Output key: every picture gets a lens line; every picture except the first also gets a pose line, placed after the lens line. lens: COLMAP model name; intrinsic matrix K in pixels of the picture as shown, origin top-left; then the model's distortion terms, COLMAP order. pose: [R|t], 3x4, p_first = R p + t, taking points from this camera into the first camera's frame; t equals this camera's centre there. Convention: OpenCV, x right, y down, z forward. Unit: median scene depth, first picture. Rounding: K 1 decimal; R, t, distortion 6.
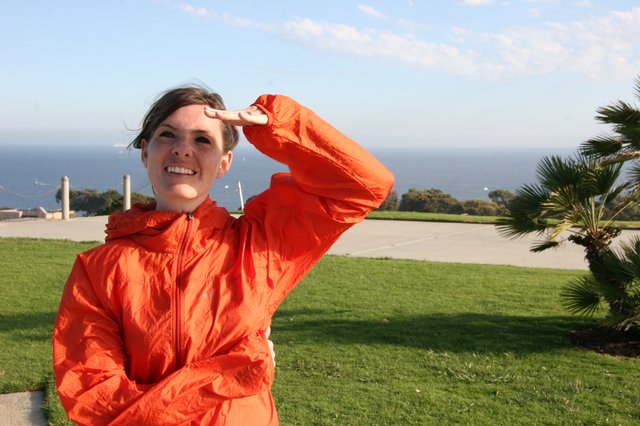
lens RADIAL K [[957.8, 0, 320.0], [0, 957.8, 213.0], [0, 0, 1]] dist [0.115162, -0.001250]
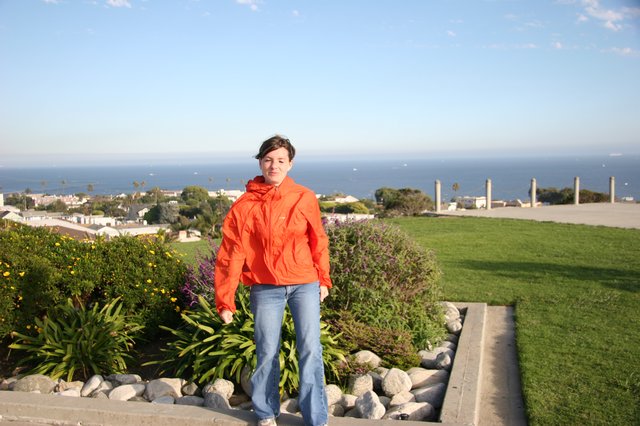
lens RADIAL K [[703.0, 0, 320.0], [0, 703.0, 213.0], [0, 0, 1]] dist [0.063404, 0.029521]
pose [[0.846680, 0.013935, -0.531921, 0.050314], [-0.008857, 0.999888, 0.012096, 0.006163], [0.532029, -0.005530, 0.846708, -0.134559]]
